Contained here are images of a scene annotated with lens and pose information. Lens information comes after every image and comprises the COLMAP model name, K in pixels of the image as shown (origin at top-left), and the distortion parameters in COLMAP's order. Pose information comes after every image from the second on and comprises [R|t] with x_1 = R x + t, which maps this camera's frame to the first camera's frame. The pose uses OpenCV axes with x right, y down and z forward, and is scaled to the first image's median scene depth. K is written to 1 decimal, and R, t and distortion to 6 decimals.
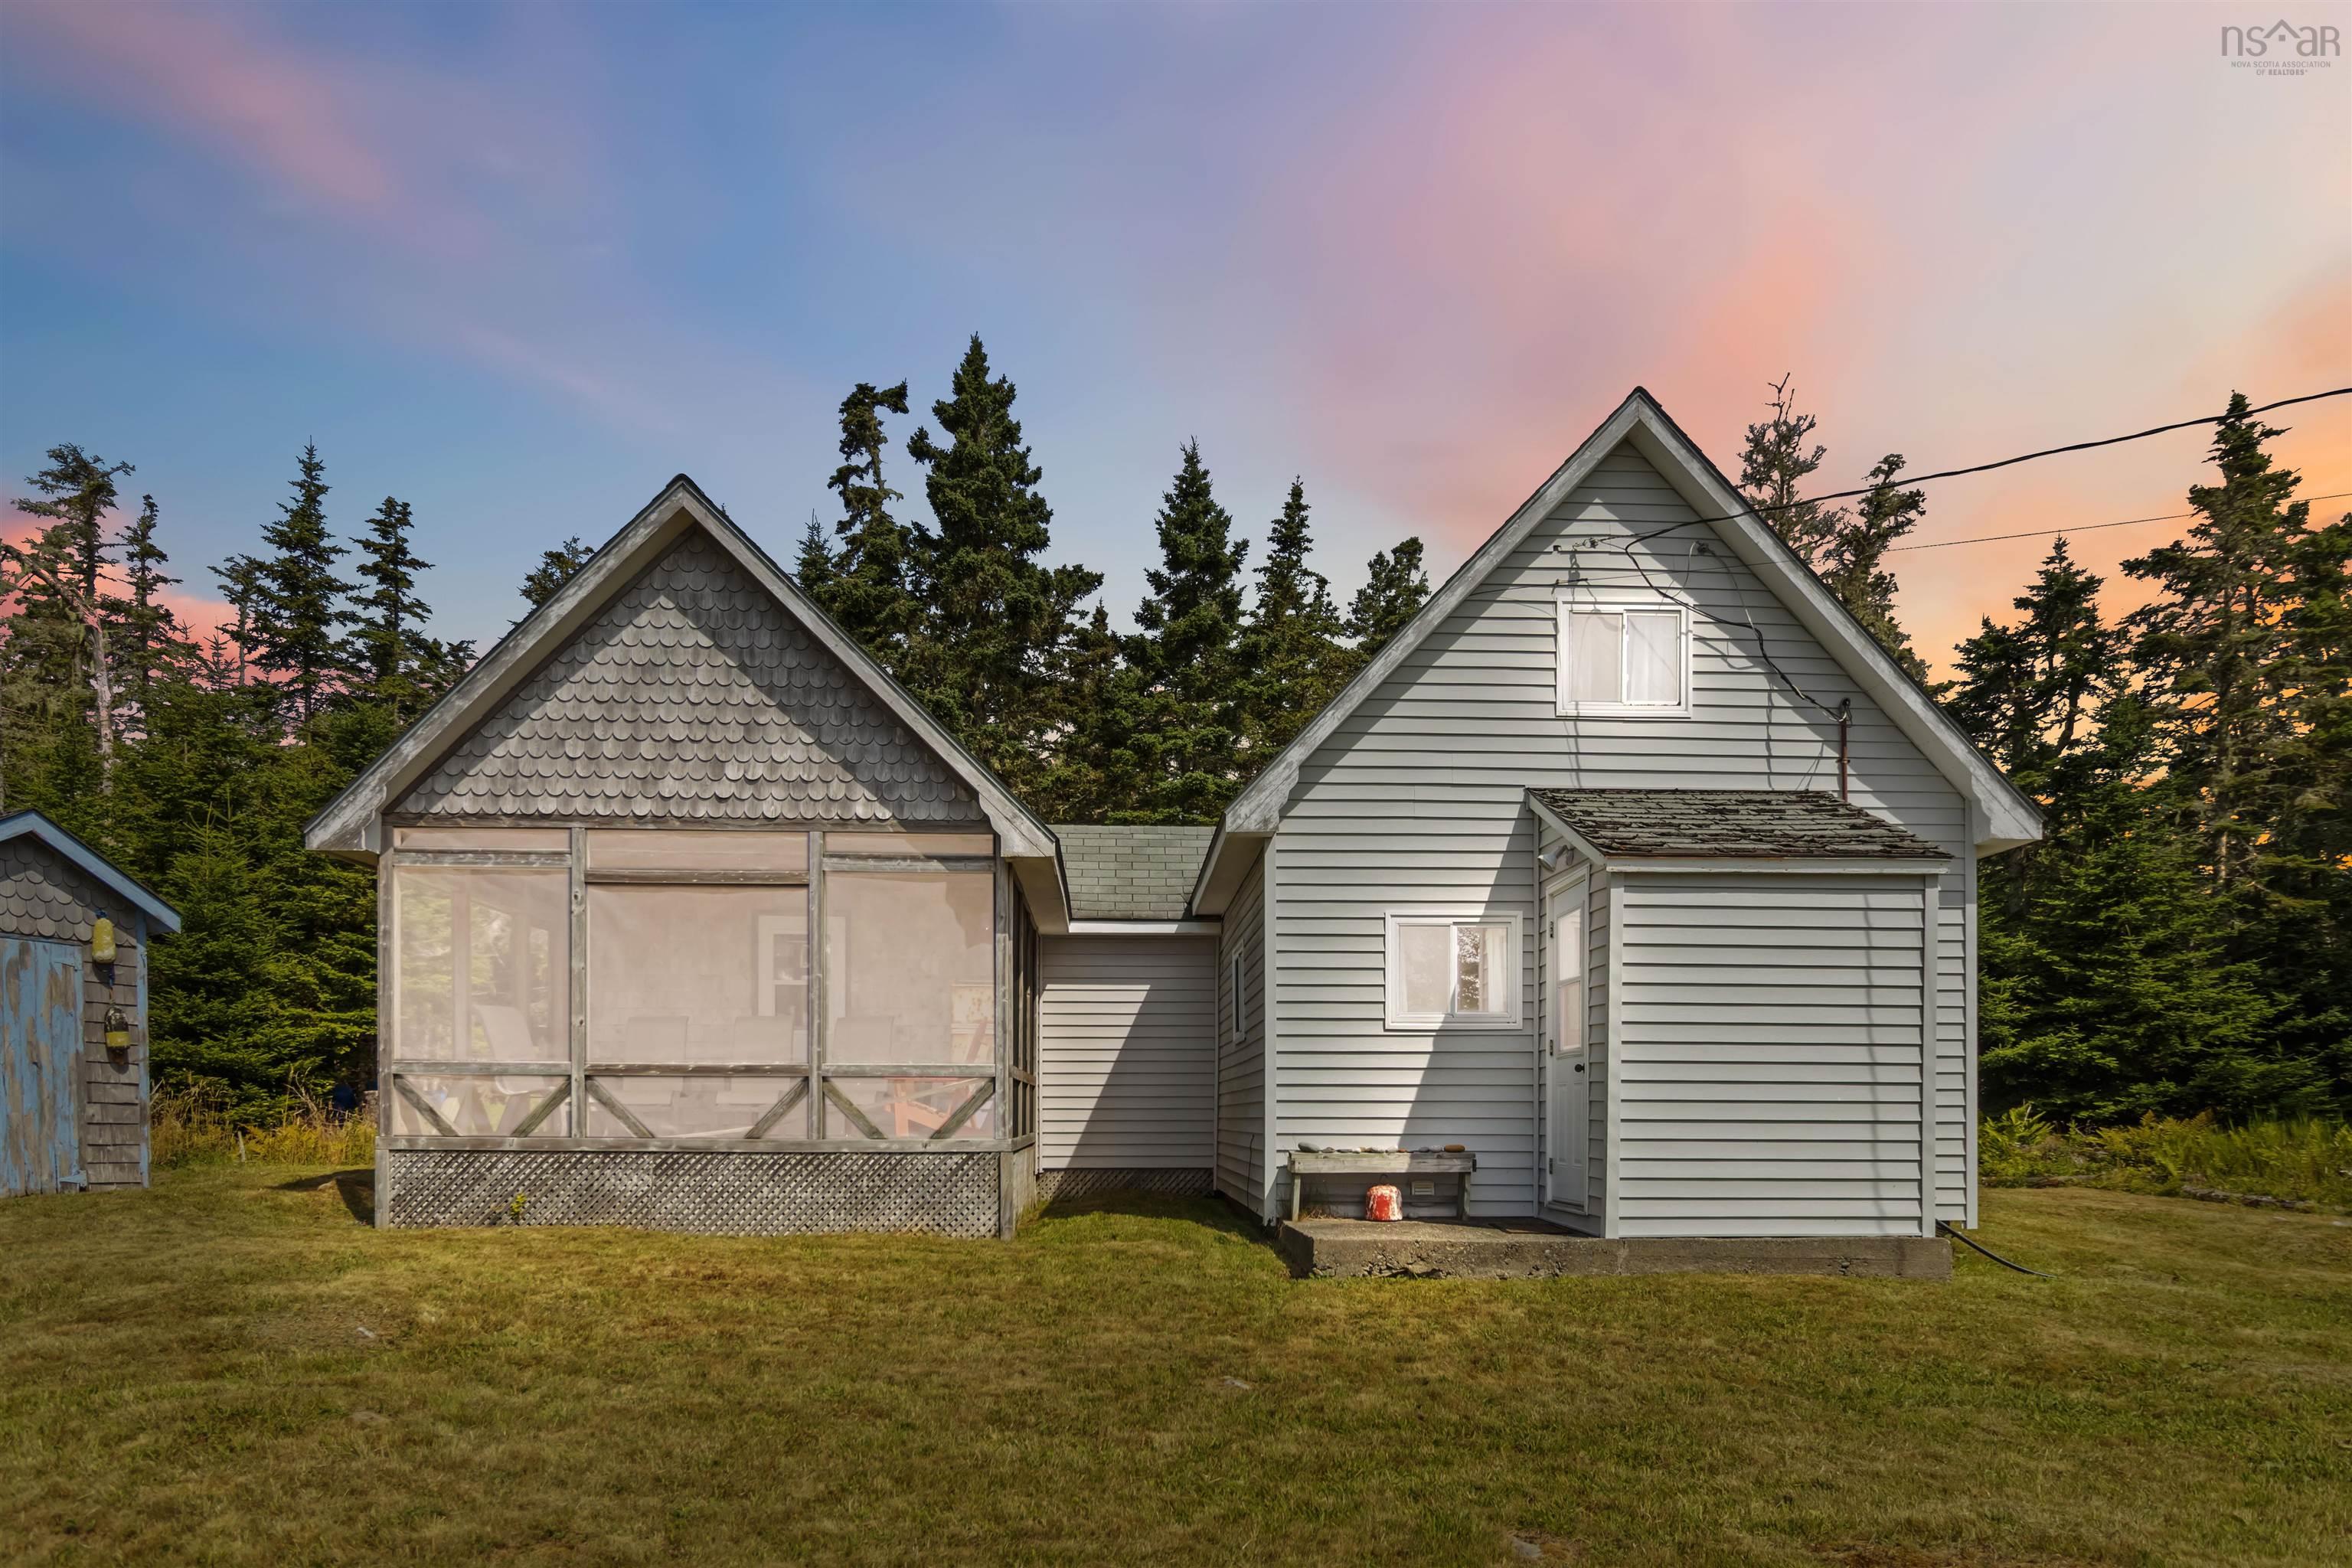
lens RADIAL K [[1540.6, 0, 1140.0], [0, 1540.6, 1004.2], [0, 0, 1]] dist [-0.004897, 0.004866]
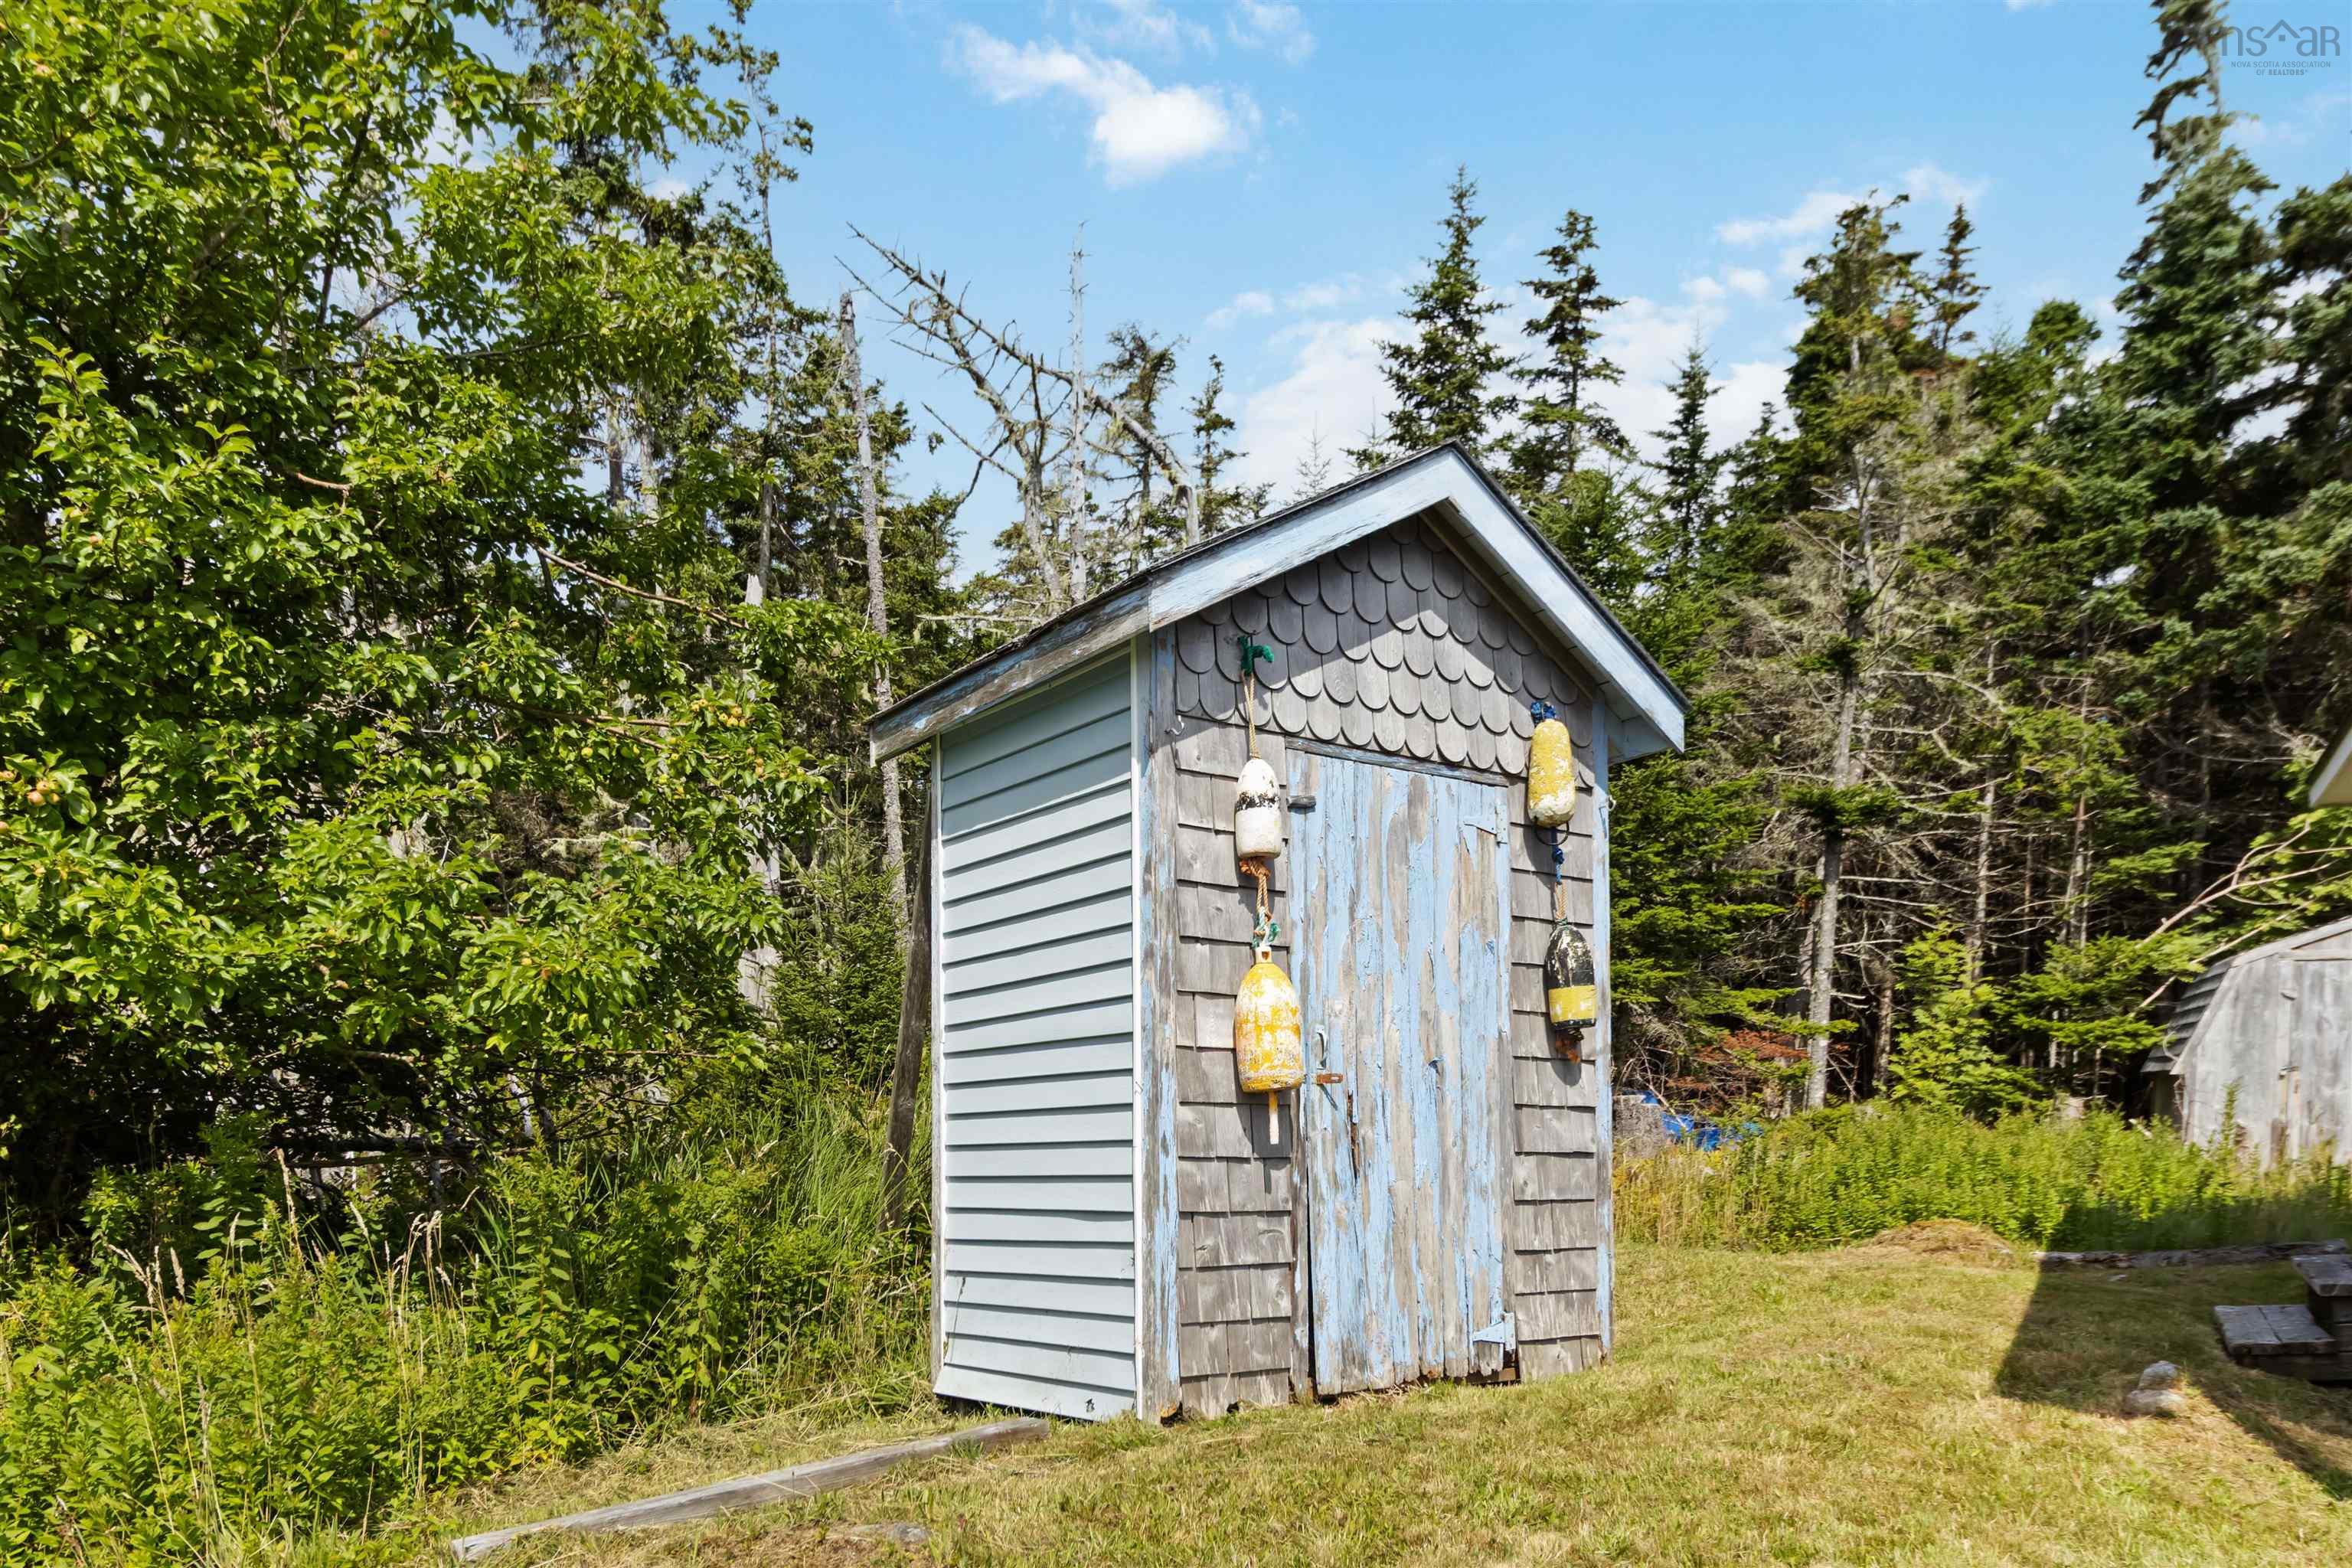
lens RADIAL K [[1644.0, 0, 1177.7], [0, 1644.0, 784.5], [0, 0, 1]] dist [0.007772, 0.001225]
pose [[0.865546, -0.093451, -0.492033, -0.302047], [0.033637, 0.991066, -0.129060, 0.010076], [0.499698, 0.095157, 0.860957, 0.310351]]
